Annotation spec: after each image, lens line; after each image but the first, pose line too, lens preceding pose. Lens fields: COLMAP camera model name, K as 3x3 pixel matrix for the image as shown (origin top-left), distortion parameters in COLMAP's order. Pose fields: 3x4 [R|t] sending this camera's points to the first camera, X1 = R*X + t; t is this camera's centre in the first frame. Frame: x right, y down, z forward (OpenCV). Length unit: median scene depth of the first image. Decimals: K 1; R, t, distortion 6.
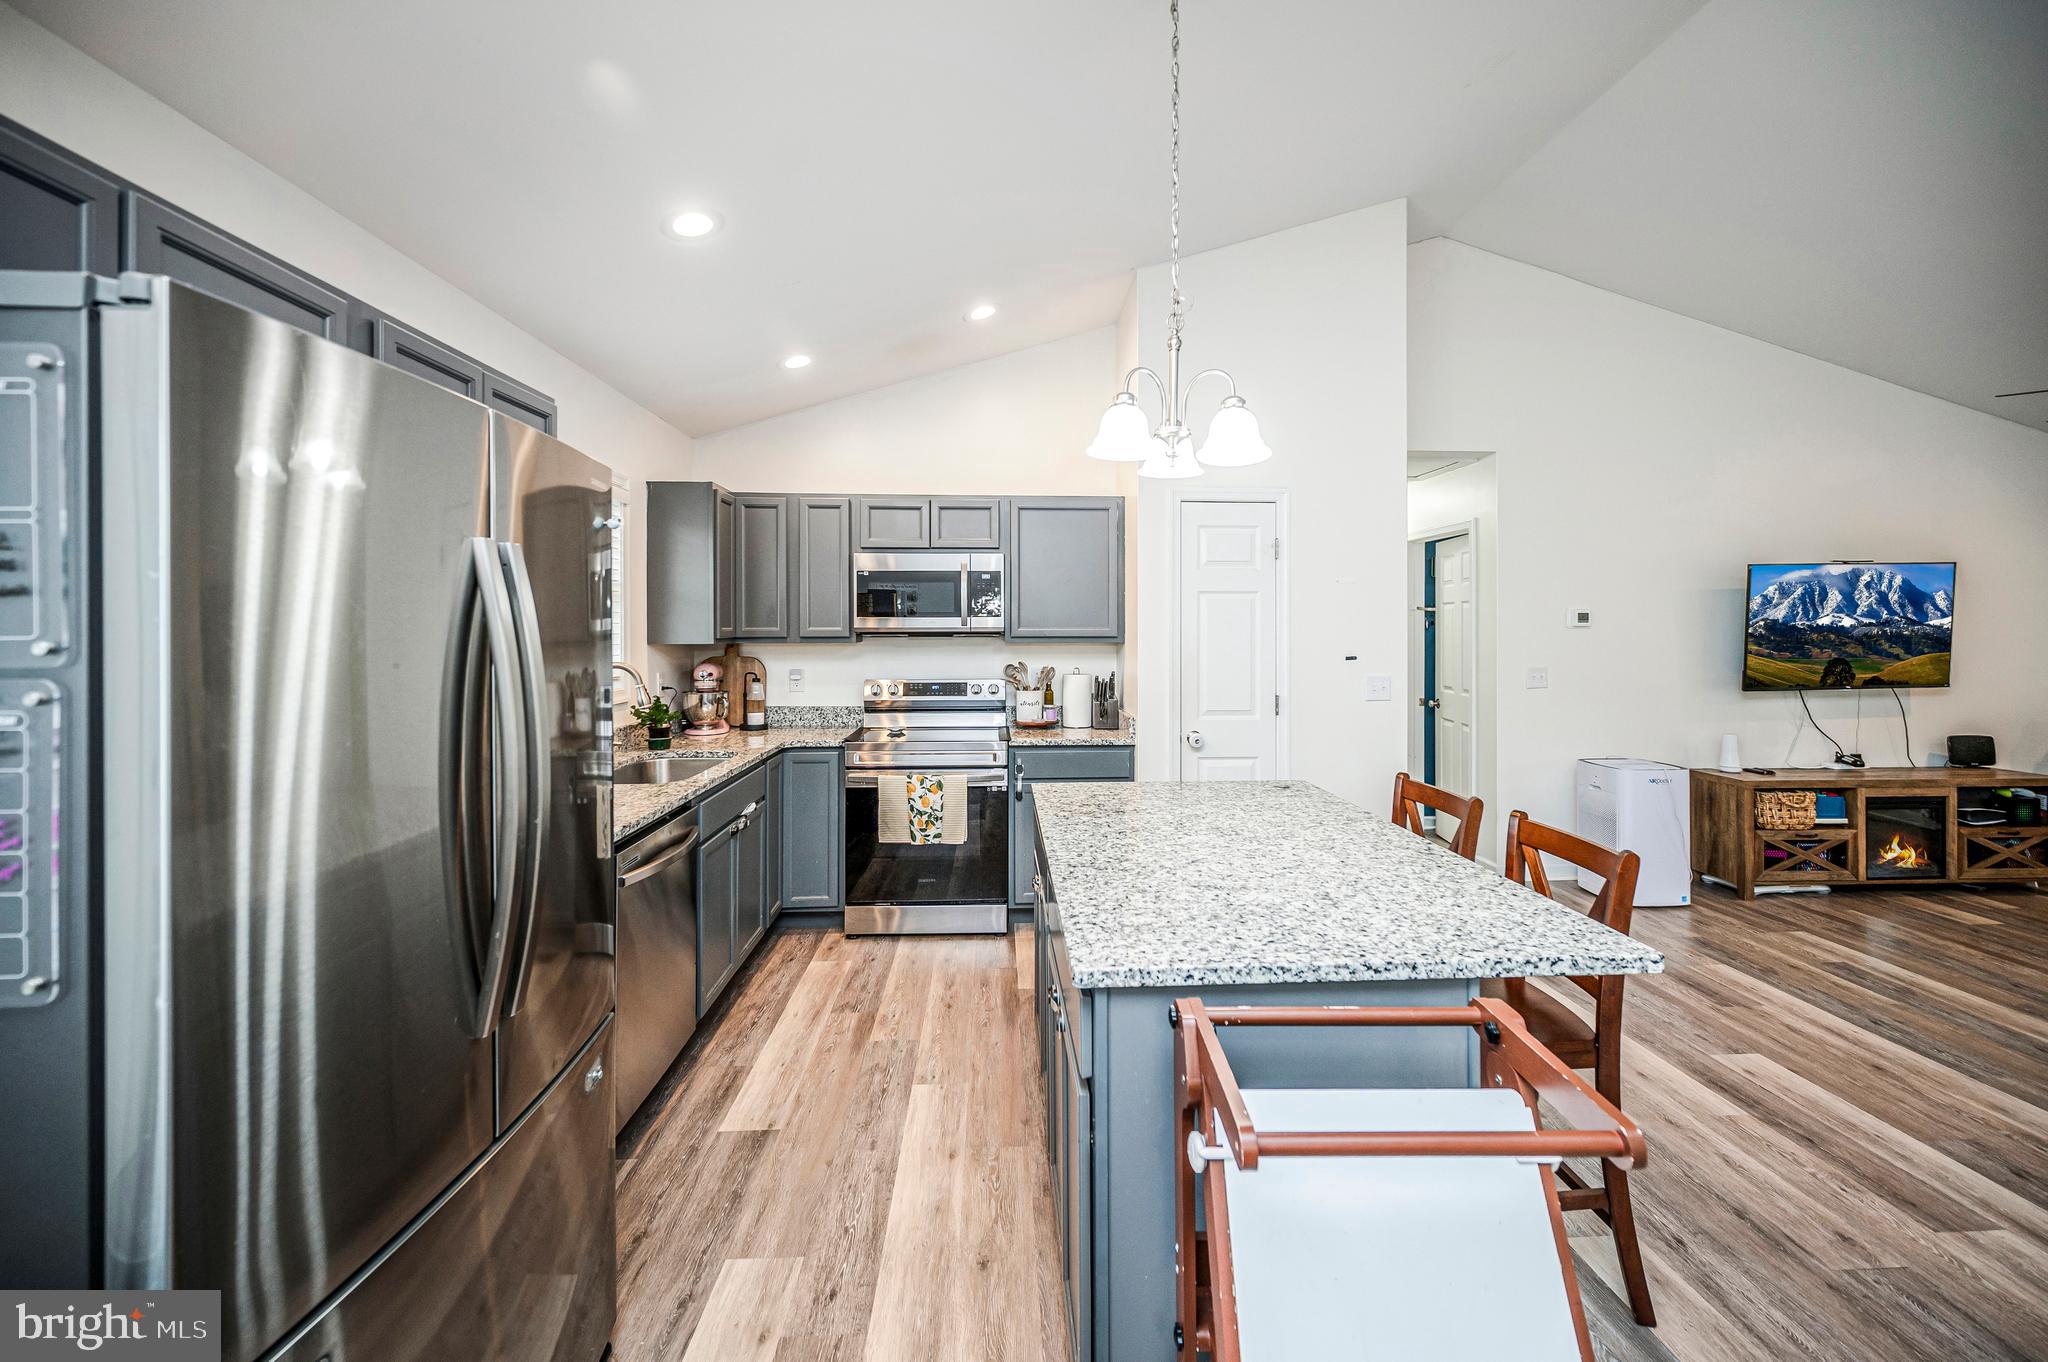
lens RADIAL K [[841.0, 0, 1042.6], [0, 841.0, 624.5], [0, 0, 1]] dist [0.001490, -0.000702]
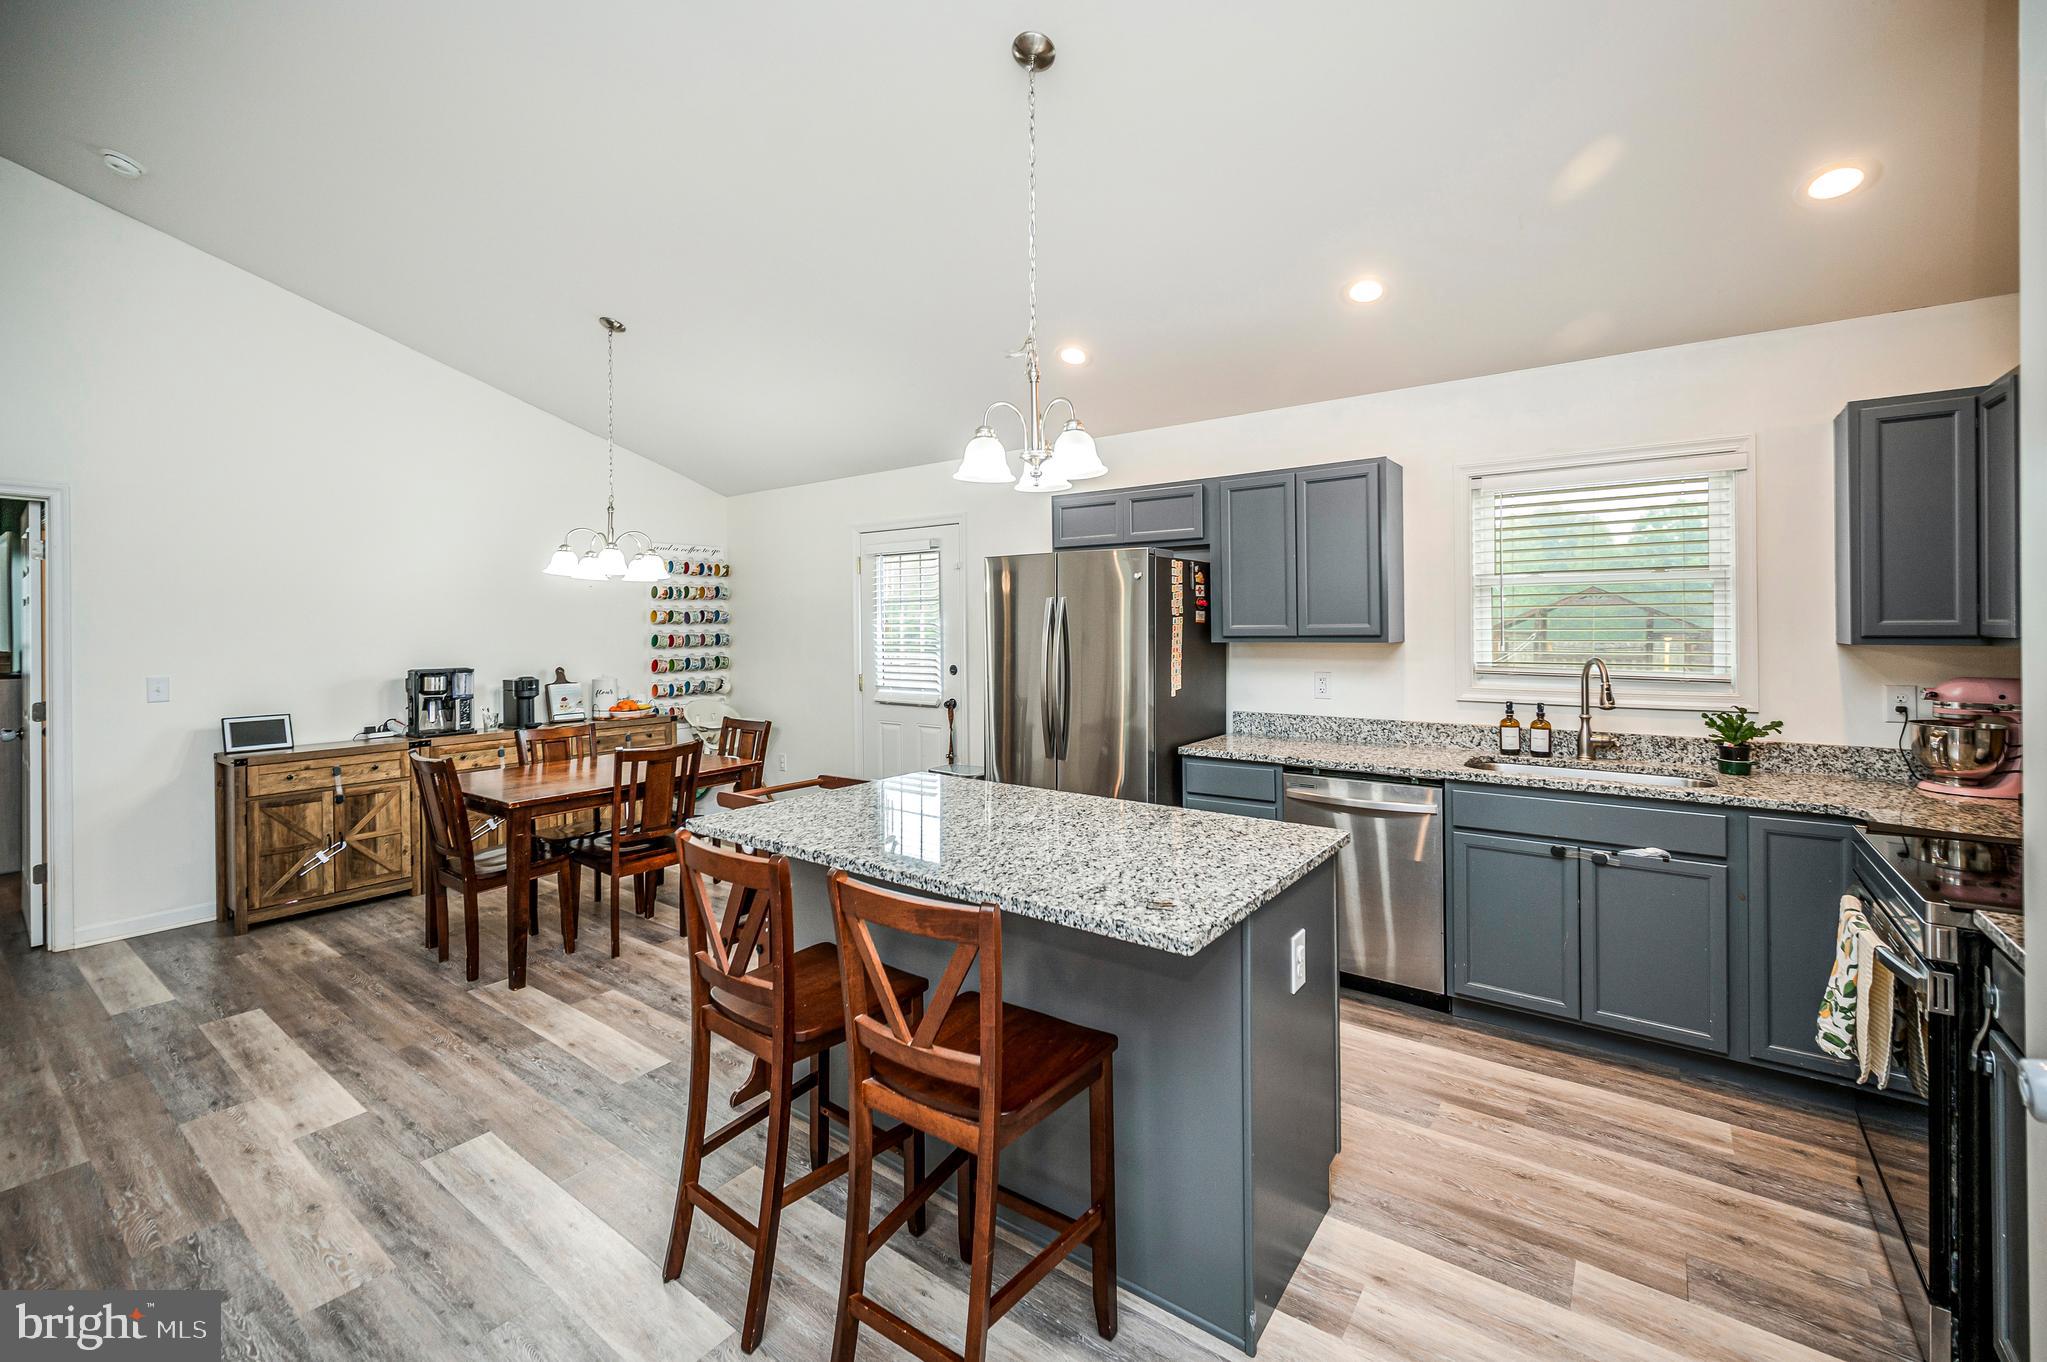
lens RADIAL K [[840.5, 0, 1045.0], [0, 840.5, 628.0], [0, 0, 1]] dist [0.001490, -0.000702]
pose [[-0.632000, 0.012135, -0.774874, 0.502744], [0.010731, 0.999919, 0.006907, -0.004340], [0.774894, -0.003950, -0.632079, 0.838160]]
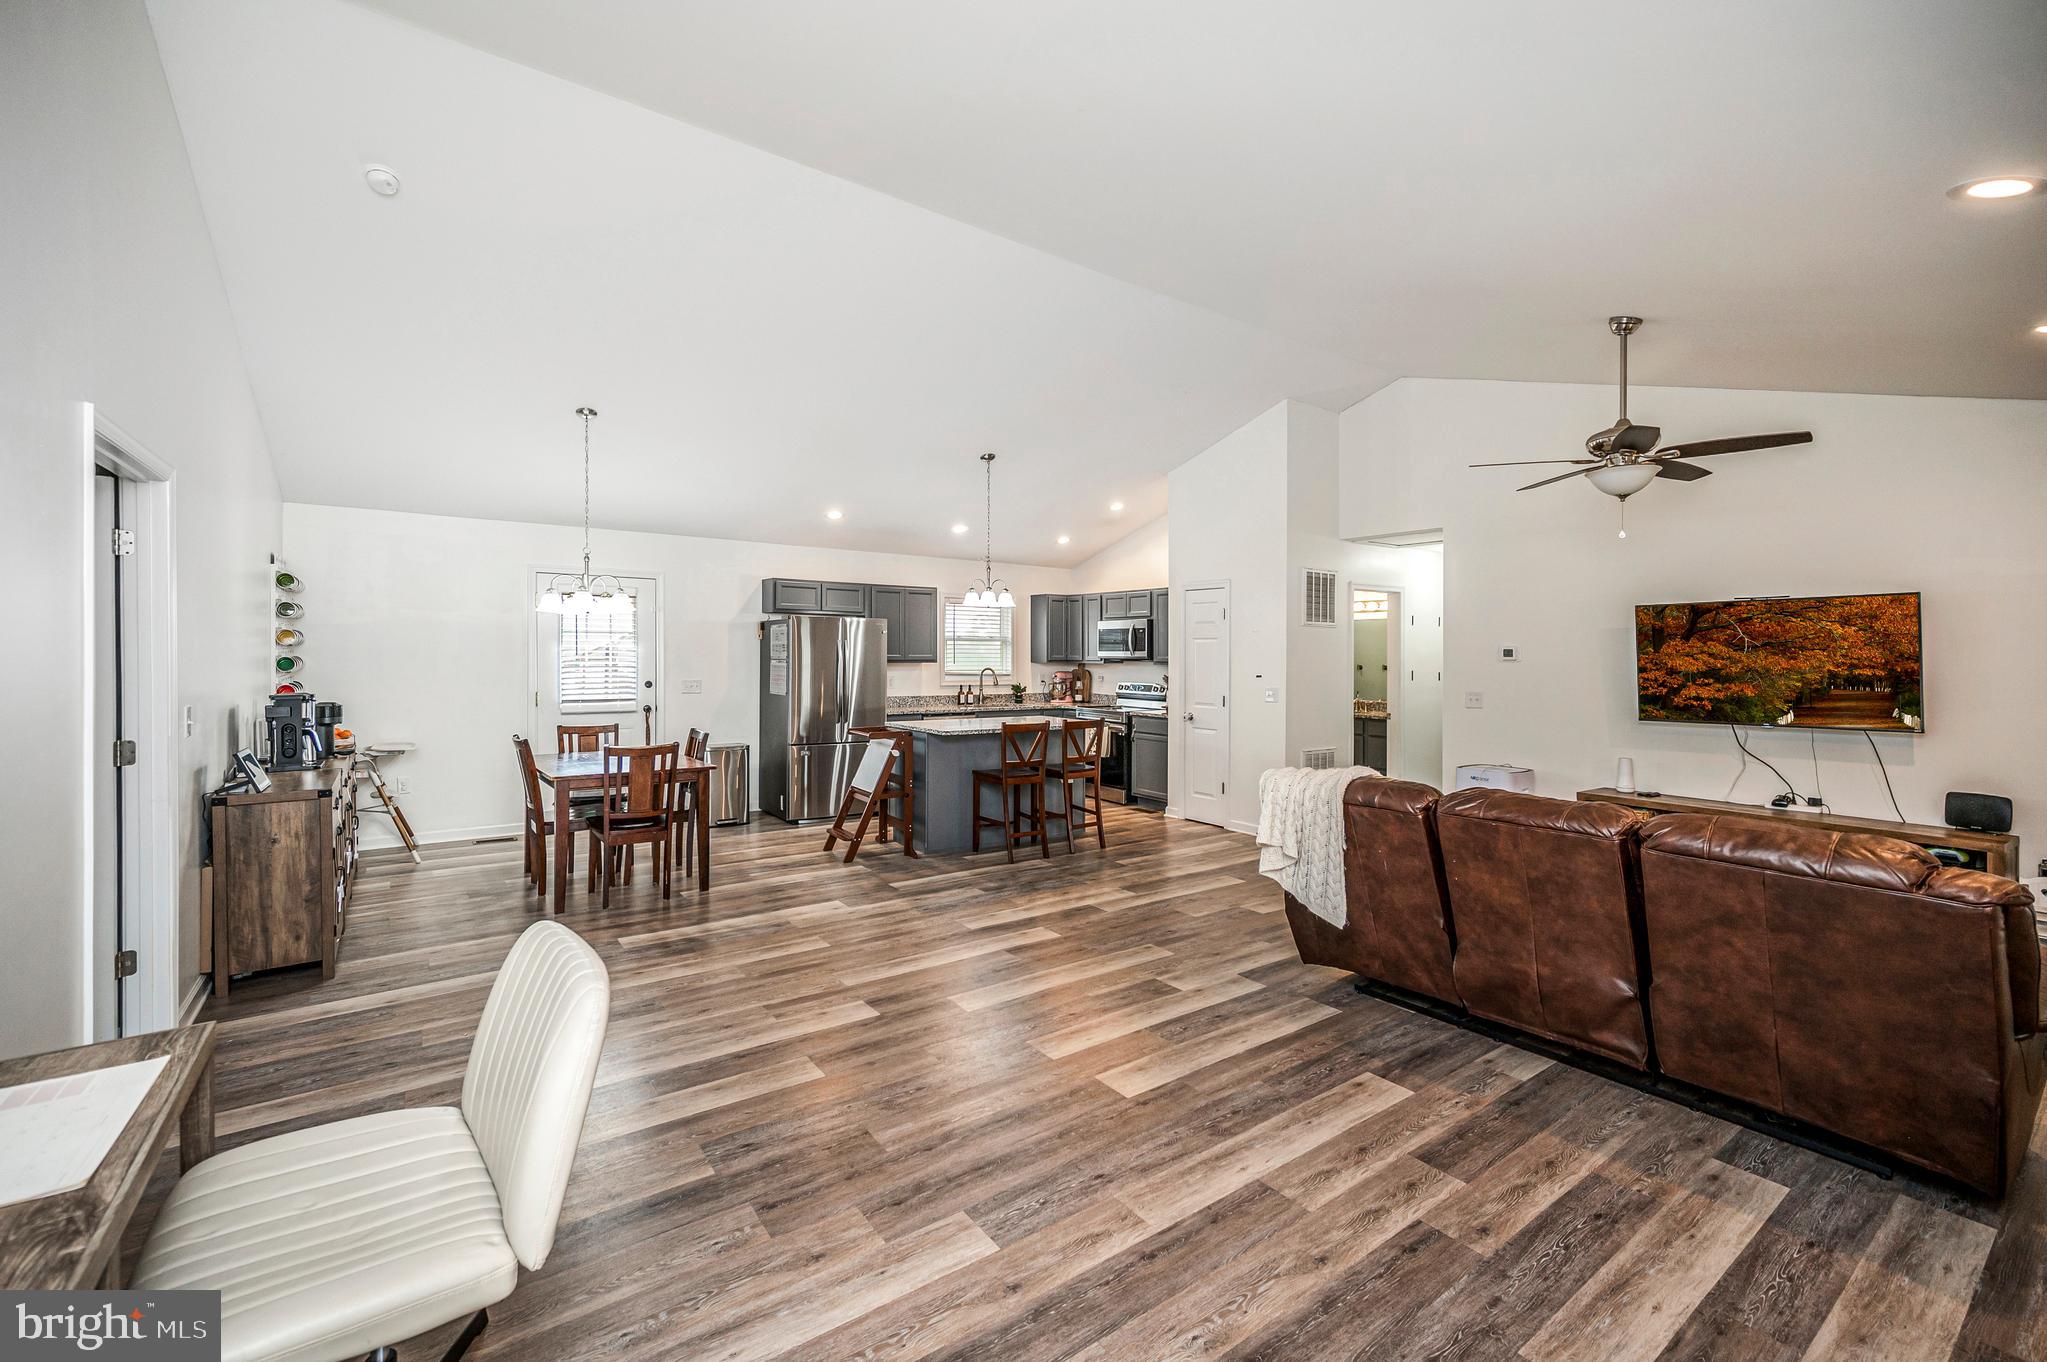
lens RADIAL K [[840.5, 0, 1018.0], [0, 840.5, 664.6], [0, 0, 1]] dist [0.001490, -0.000702]
pose [[0.530135, 0.016418, -0.847754, 1.454754], [-0.006794, 0.999863, 0.015115, -0.007647], [0.847886, -0.002253, 0.530173, -0.312283]]
